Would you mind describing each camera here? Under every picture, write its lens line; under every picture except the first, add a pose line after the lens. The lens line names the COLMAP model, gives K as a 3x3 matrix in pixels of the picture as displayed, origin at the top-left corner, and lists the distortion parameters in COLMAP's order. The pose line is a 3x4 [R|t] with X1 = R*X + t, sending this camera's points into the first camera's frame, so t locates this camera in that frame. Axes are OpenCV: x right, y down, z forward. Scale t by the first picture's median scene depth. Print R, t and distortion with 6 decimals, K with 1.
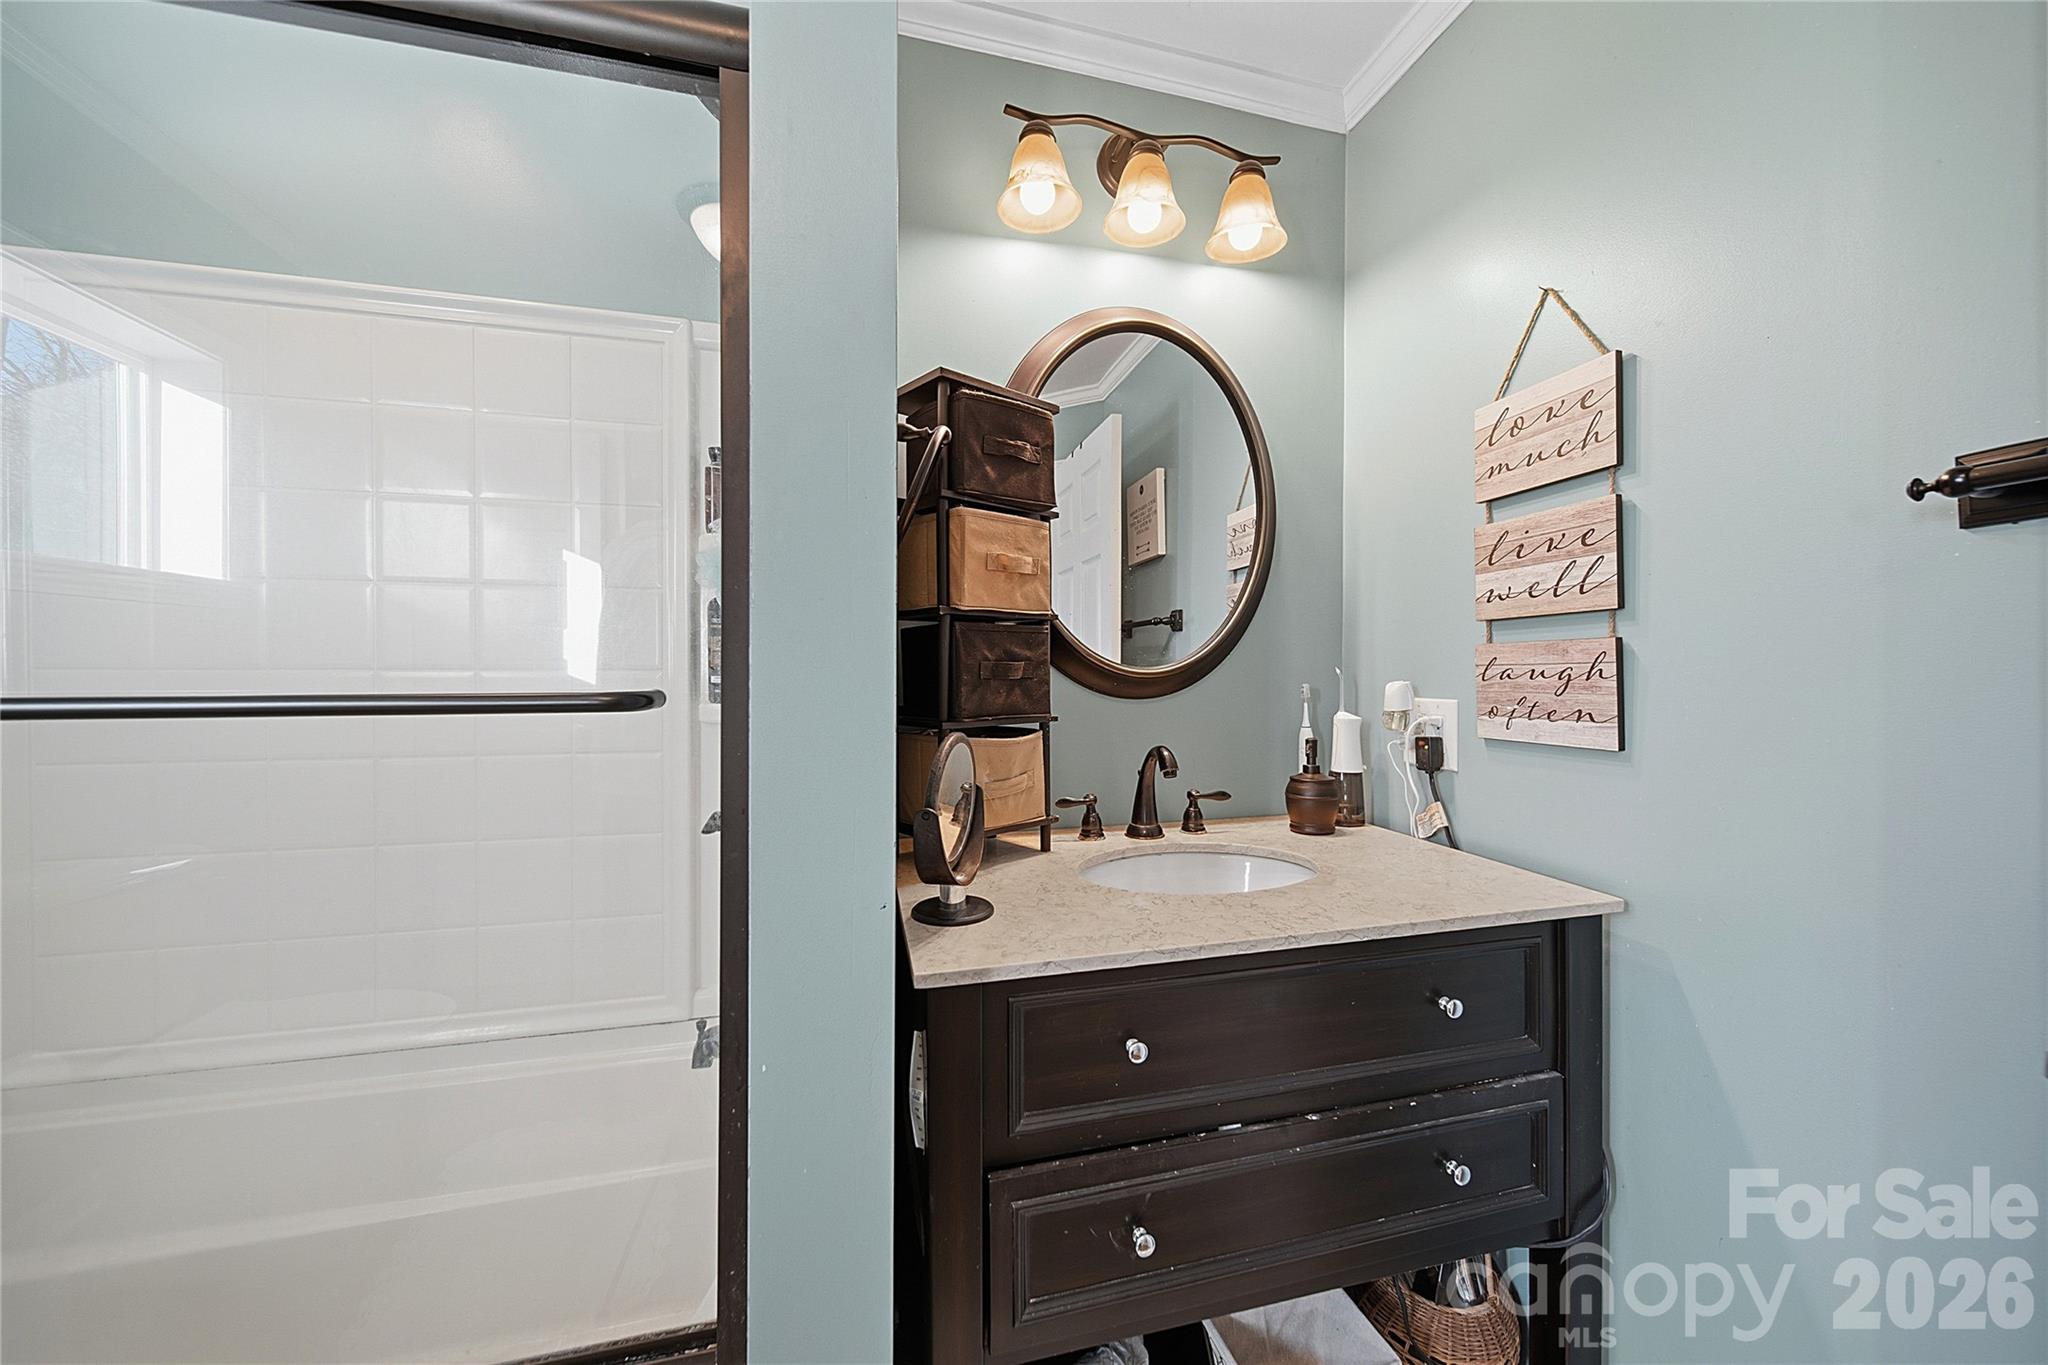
lens RADIAL K [[733.4, 0, 1033.3], [0, 733.4, 675.1], [0, 0, 1]] dist [-0.000373, -0.000392]
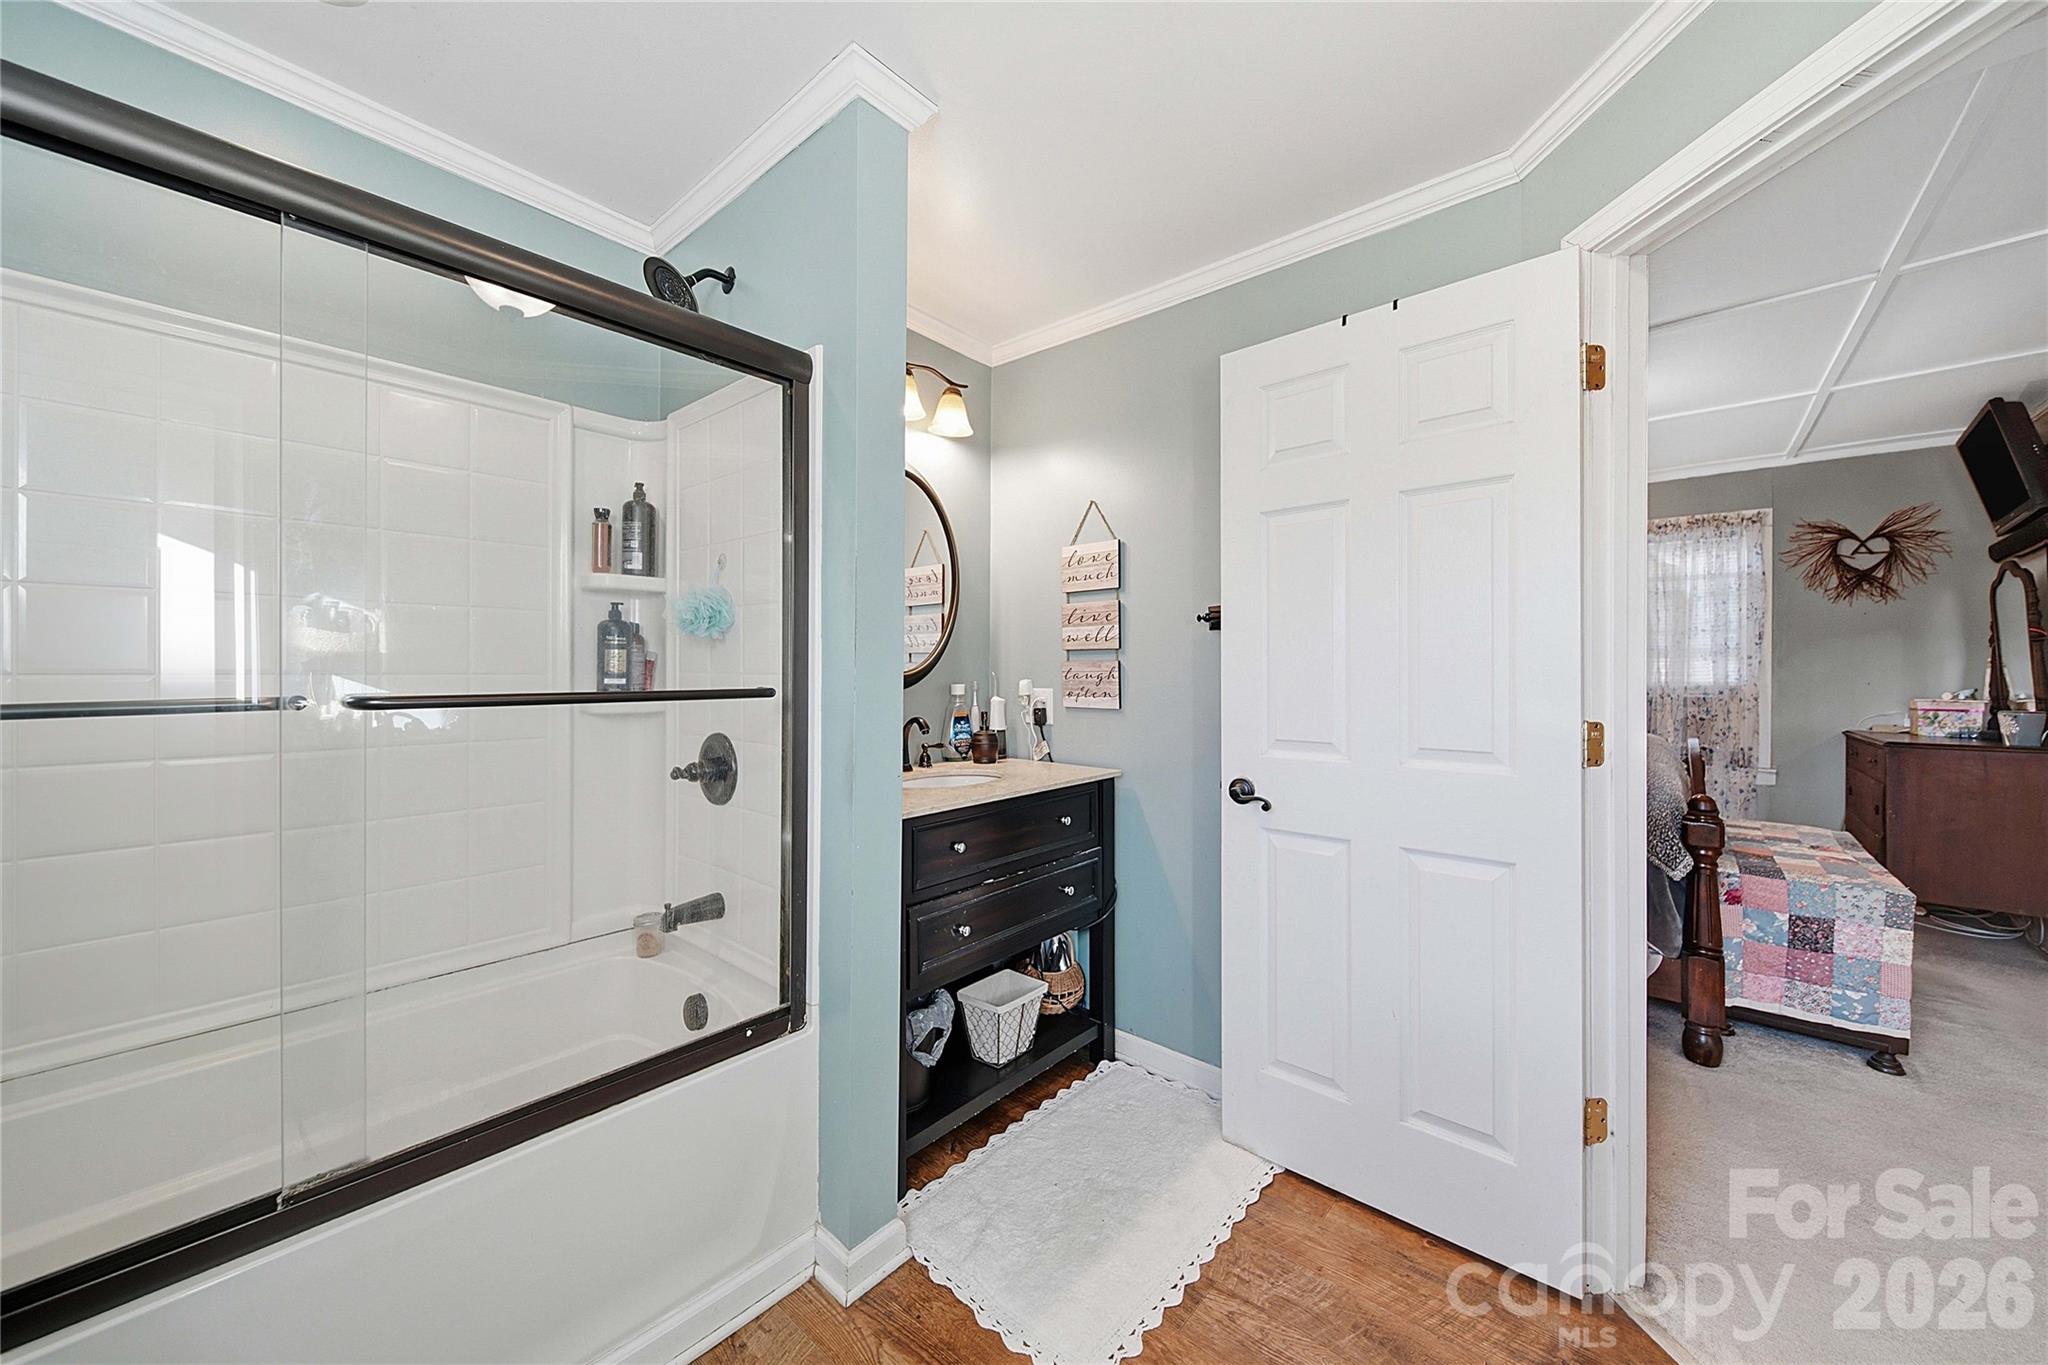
lens RADIAL K [[733.4, 0, 1033.3], [0, 733.4, 675.1], [0, 0, 1]] dist [-0.000373, -0.000392]
pose [[0.818374, -0.002626, 0.574679, -0.658384], [0.000205, 0.999991, 0.004277, -0.013179], [-0.574685, -0.003382, 0.818367, -0.649336]]
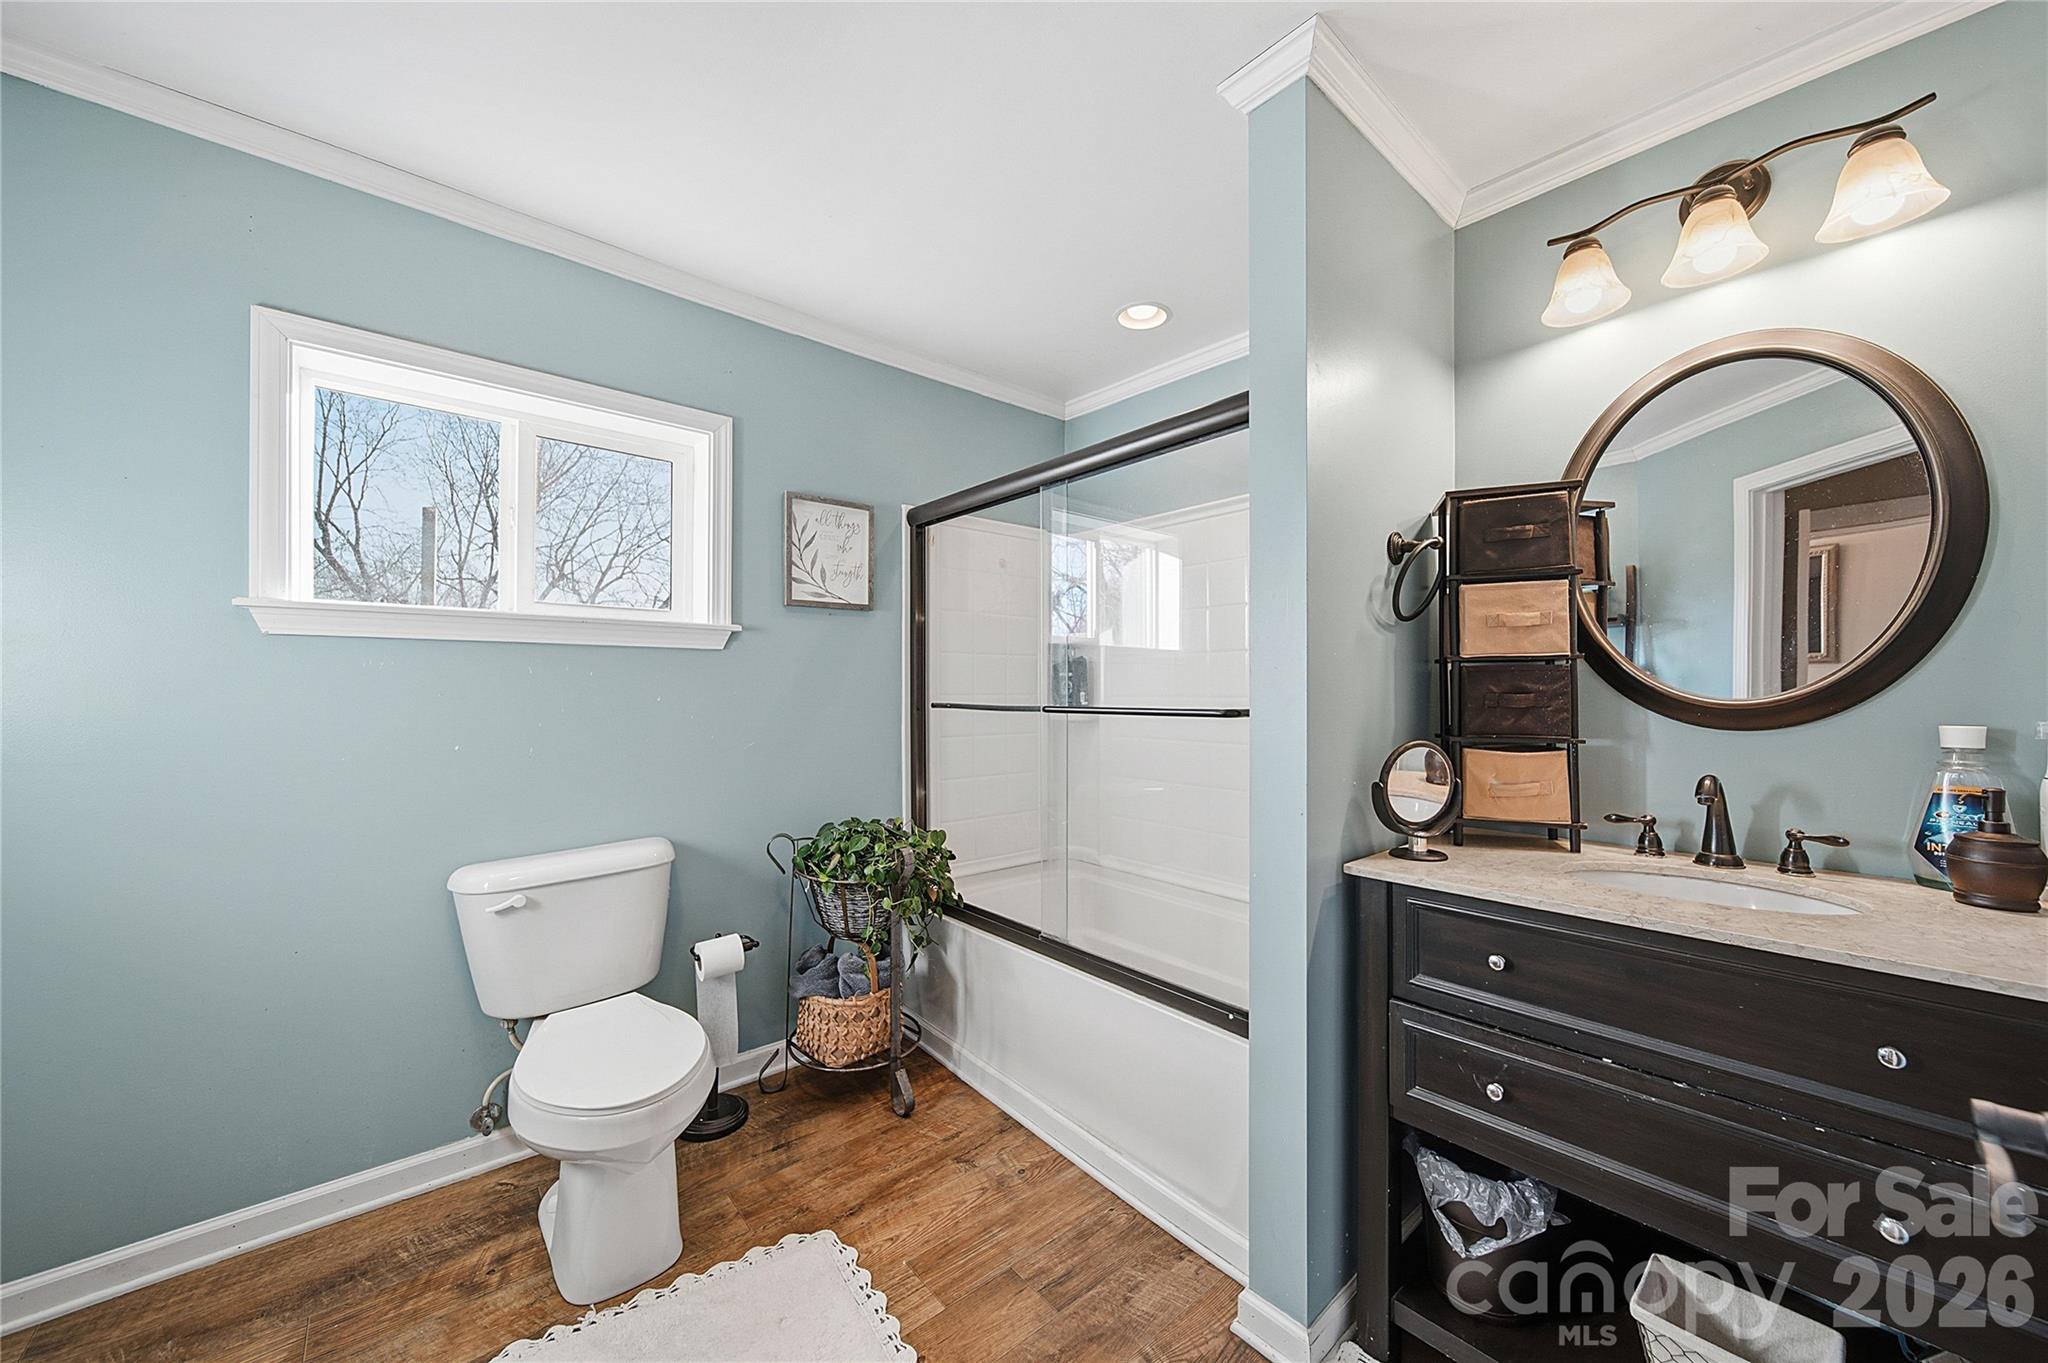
lens RADIAL K [[733.4, 0, 1033.3], [0, 733.4, 674.1], [0, 0, 1]] dist [-0.000373, -0.000392]
pose [[0.449974, -0.023829, -0.892724, 0.727382], [-0.006562, 0.999529, -0.029988, -0.009054], [0.893018, 0.019352, 0.449605, -0.344130]]
